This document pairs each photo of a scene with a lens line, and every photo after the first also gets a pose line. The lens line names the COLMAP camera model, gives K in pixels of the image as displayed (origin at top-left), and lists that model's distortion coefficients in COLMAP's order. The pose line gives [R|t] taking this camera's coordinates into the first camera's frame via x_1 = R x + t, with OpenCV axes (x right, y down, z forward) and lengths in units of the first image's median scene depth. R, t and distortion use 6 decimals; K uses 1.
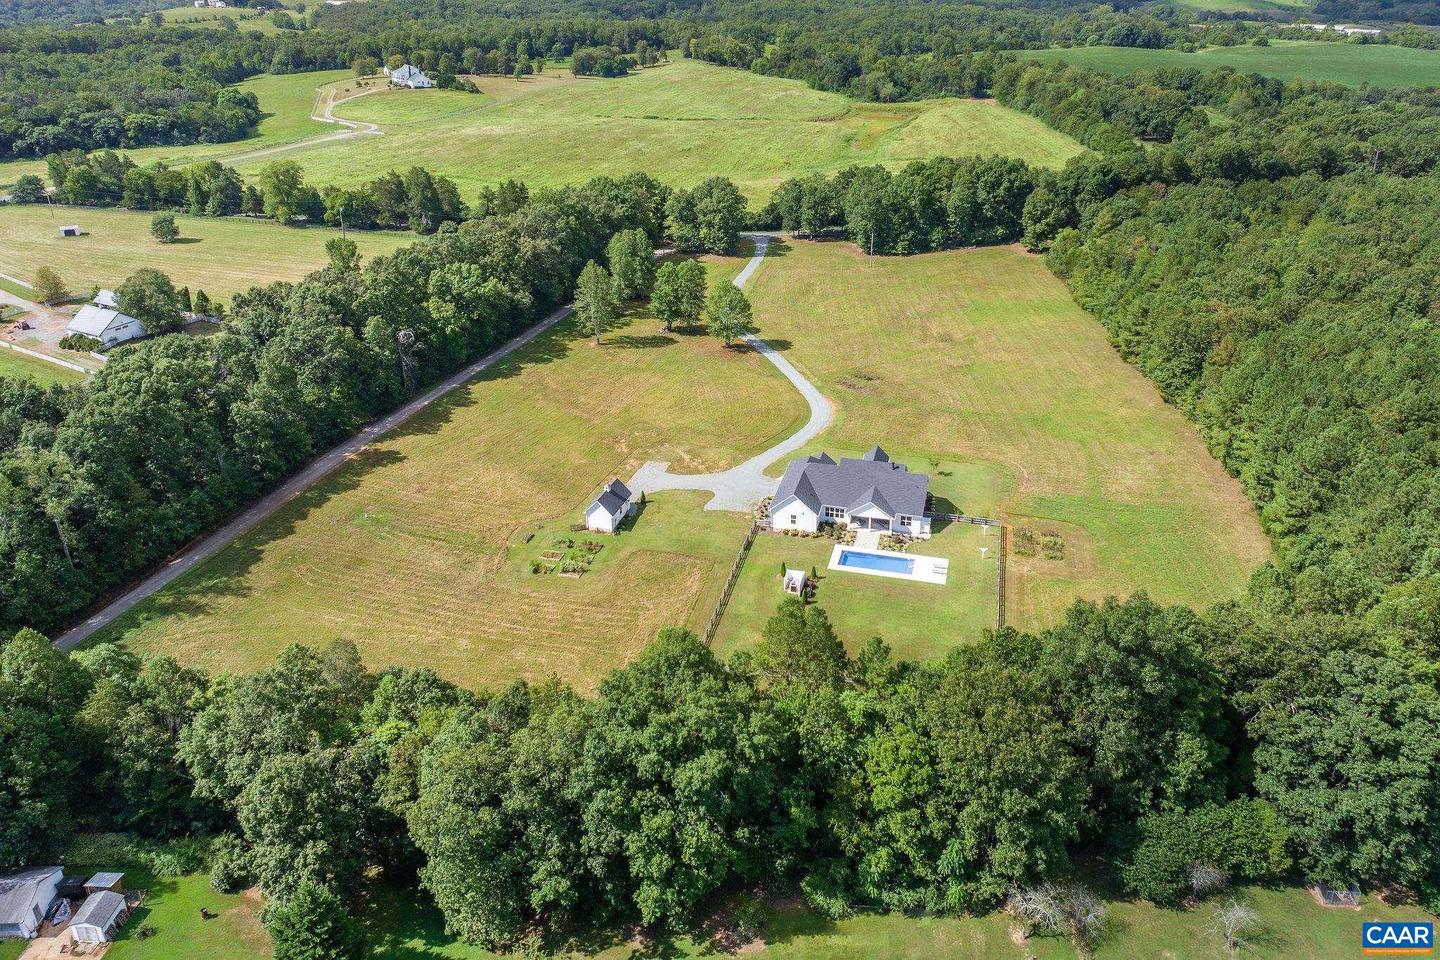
lens RADIAL K [[1012.8, 0, 741.1], [0, 1012.8, 438.5], [0, 0, 1]] dist [-0.026852, -0.002721]
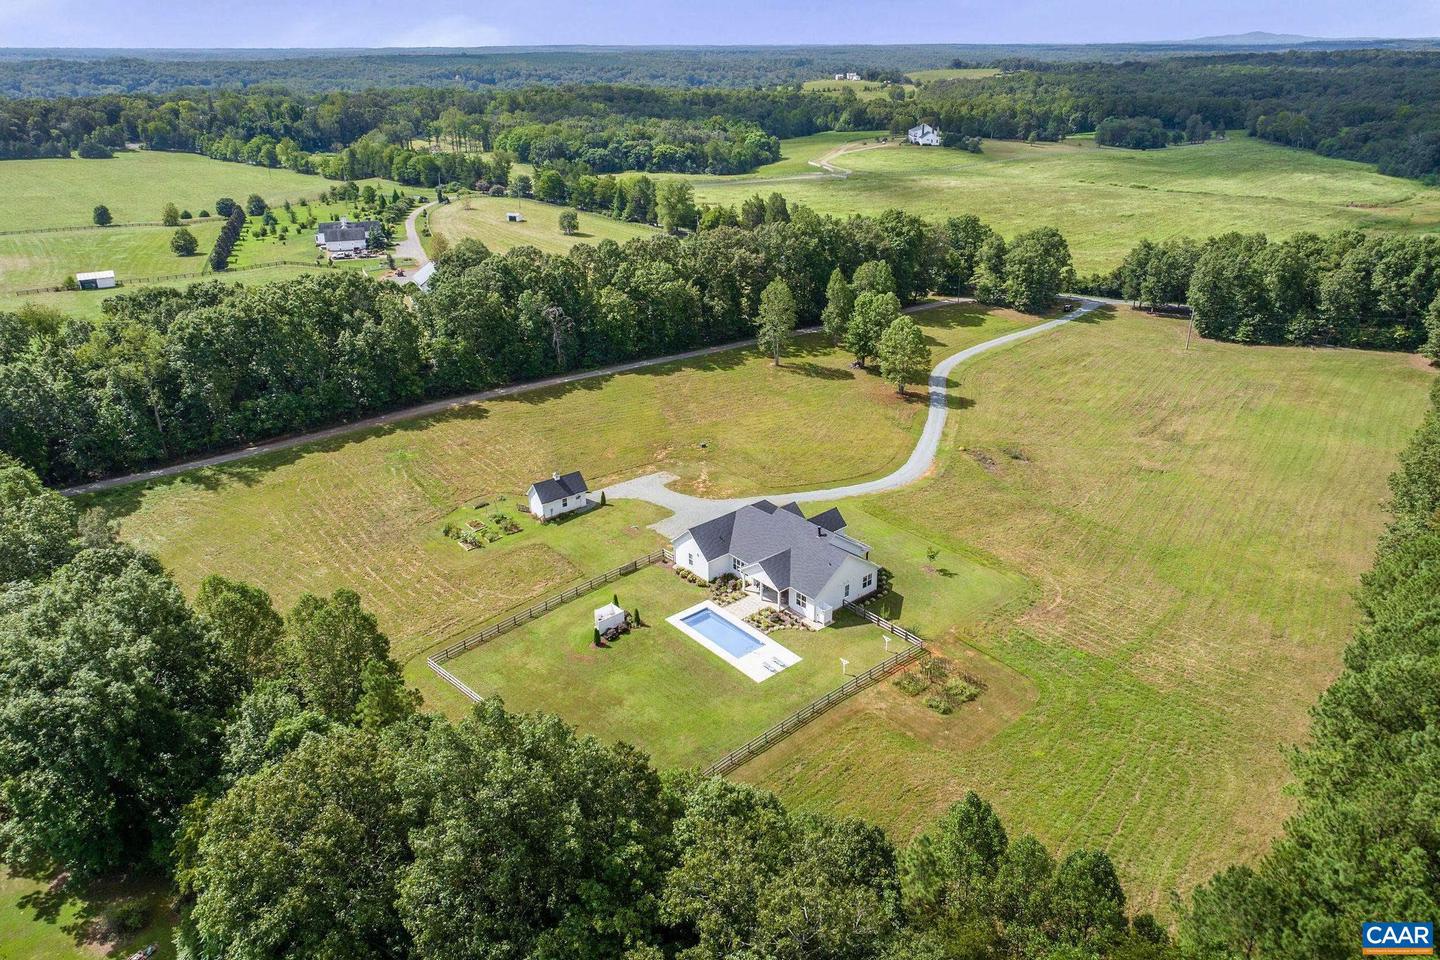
lens RADIAL K [[973.7, 0, 728.3], [0, 973.7, 432.0], [0, 0, 1]] dist [0.009990, -0.004216]
pose [[0.821668, 0.207368, -0.530905, 0.319286], [-0.244977, 0.969529, -0.000452, -0.020308], [0.514634, 0.130431, 0.847431, 0.201979]]
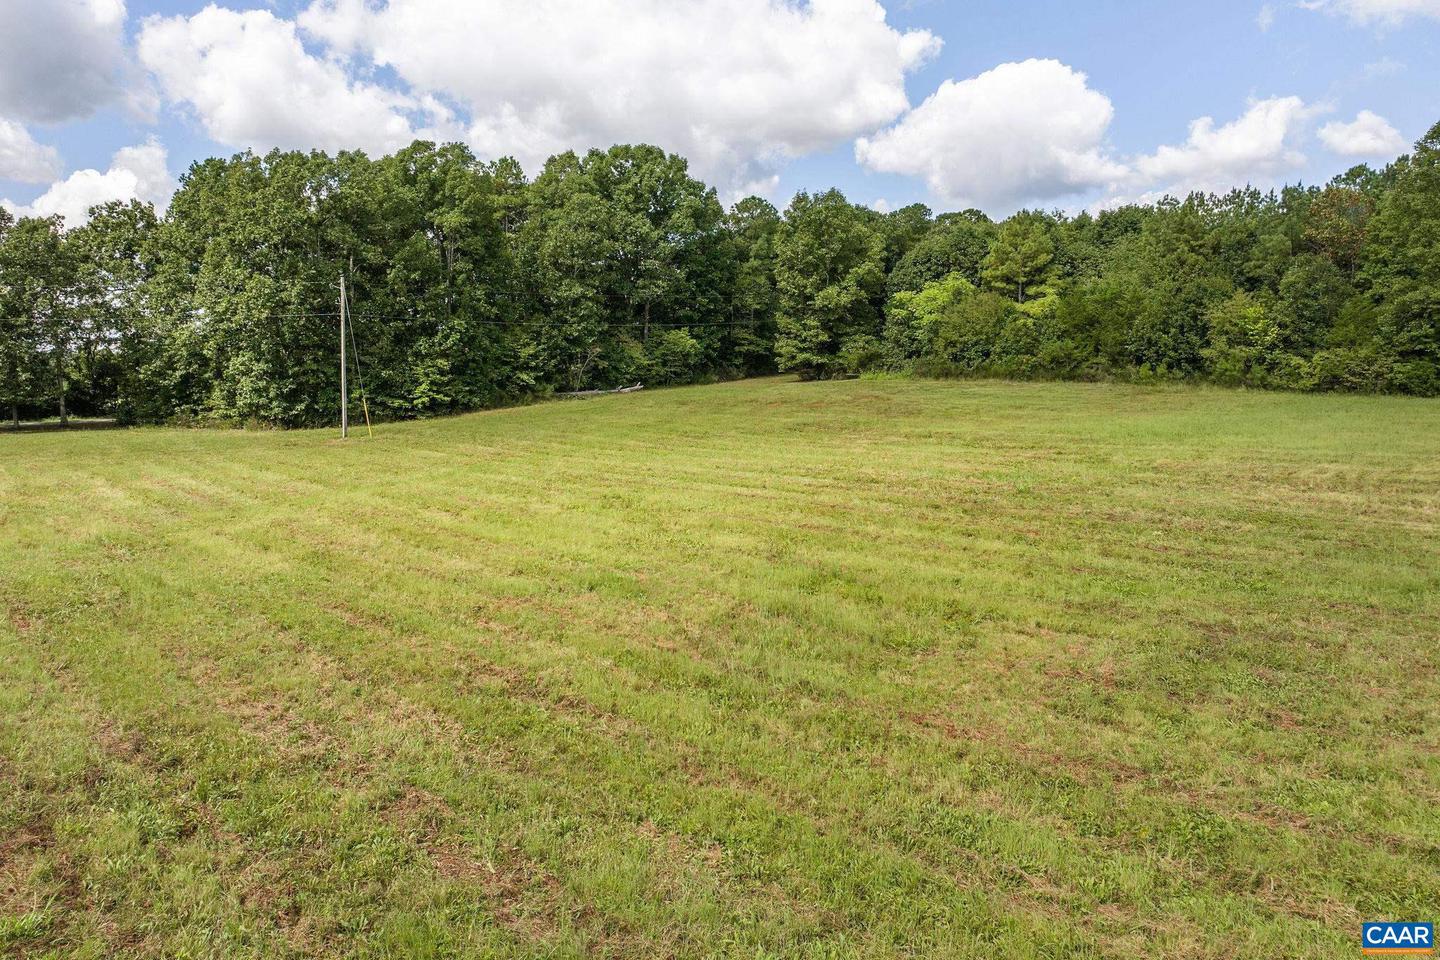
lens RADIAL K [[1012.8, 0, 741.1], [0, 1012.8, 438.5], [0, 0, 1]] dist [-0.026852, -0.002721]
pose [[0.741906, -0.046582, 0.668883, 0.057444], [0.288387, 0.922766, -0.255608, -0.110762], [-0.605316, 0.382534, 0.698040, 0.993670]]
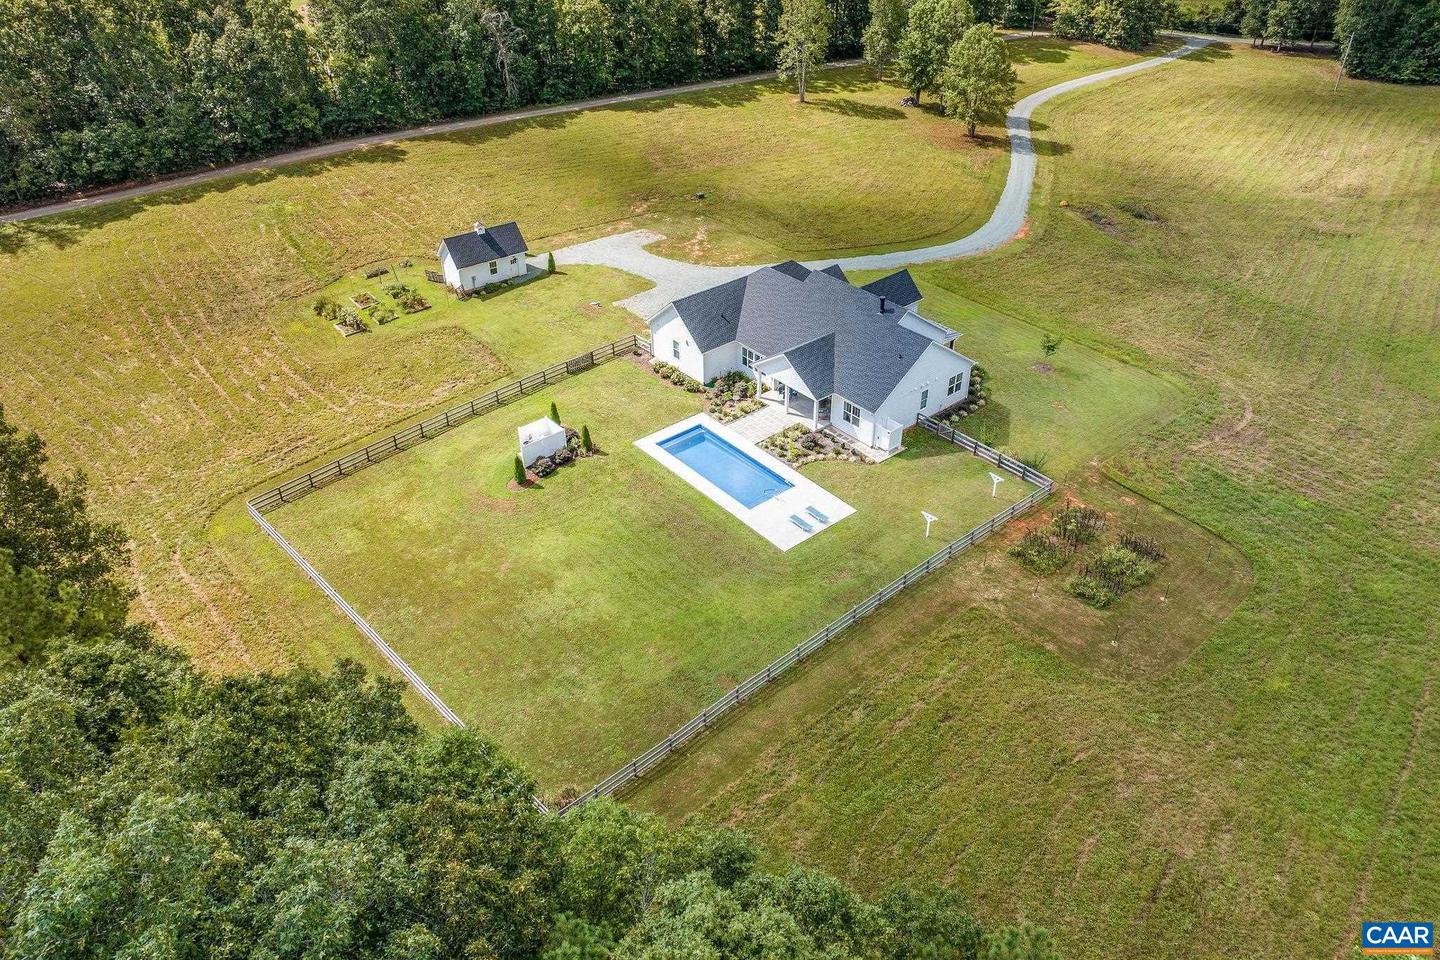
lens RADIAL K [[1015.6, 0, 726.7], [0, 1015.6, 381.4], [0, 0, 1]] dist [-0.019405, 0.001376]
pose [[0.815516, 0.286980, -0.502569, 0.230982], [-0.250177, 0.957877, 0.141011, 0.008062], [0.521867, 0.010734, 0.852960, 0.357066]]
